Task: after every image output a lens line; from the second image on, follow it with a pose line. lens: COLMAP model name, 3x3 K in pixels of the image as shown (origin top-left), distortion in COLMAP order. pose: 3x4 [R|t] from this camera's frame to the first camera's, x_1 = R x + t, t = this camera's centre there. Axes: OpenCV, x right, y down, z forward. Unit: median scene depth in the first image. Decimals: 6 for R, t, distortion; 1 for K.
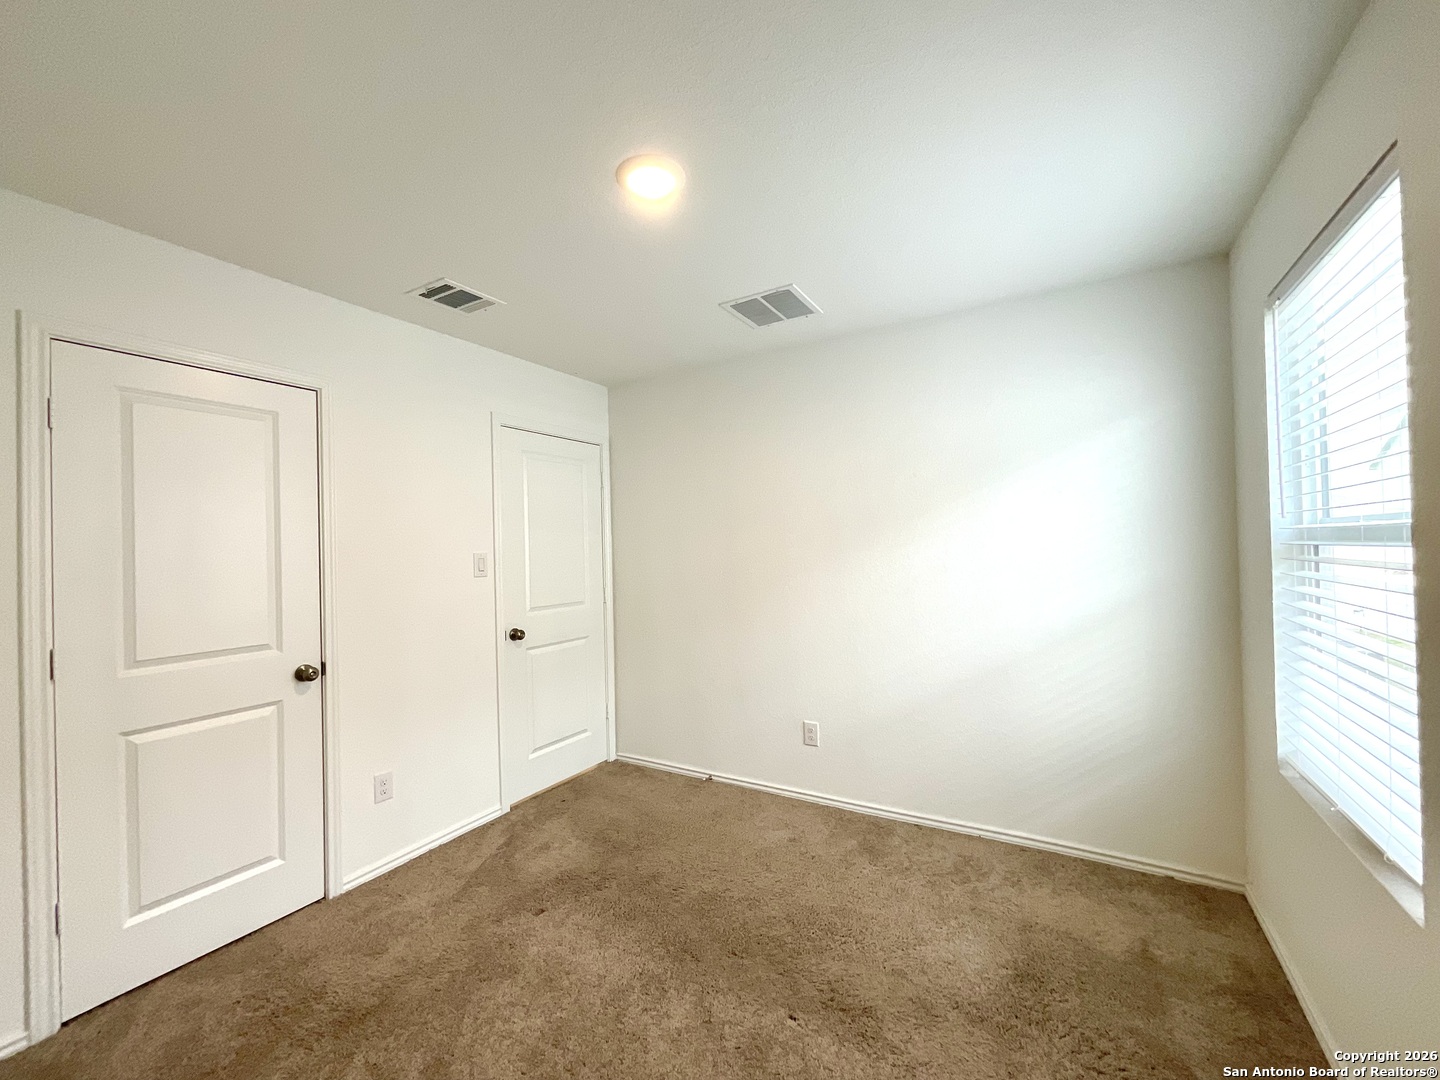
lens RADIAL K [[583.7, 0, 718.2], [0, 583.7, 543.4], [0, 0, 1]] dist [0.001675, 0.000581]
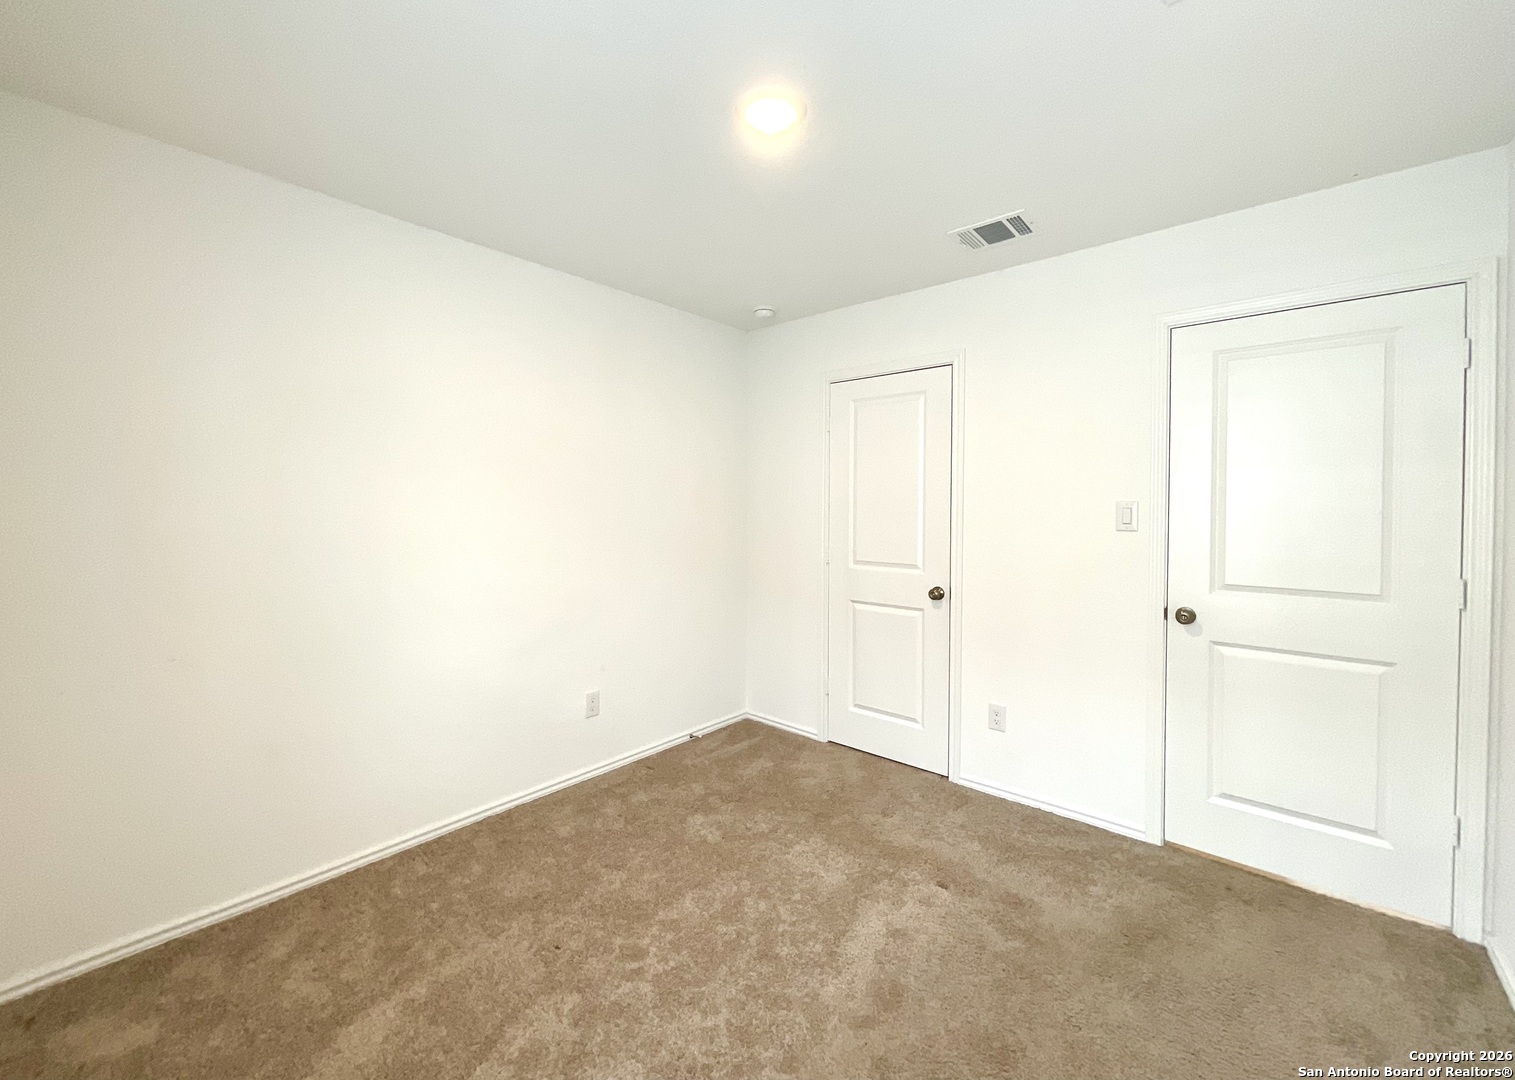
lens RADIAL K [[616.3, 0, 758.2], [0, 616.3, 510.7], [0, 0, 1]] dist [0.000038, 0.000045]
pose [[-0.170791, 0.037266, -0.984602, 0.681032], [0.010373, 0.999297, 0.036023, -0.009166], [0.985253, -0.004061, -0.171057, 0.860612]]
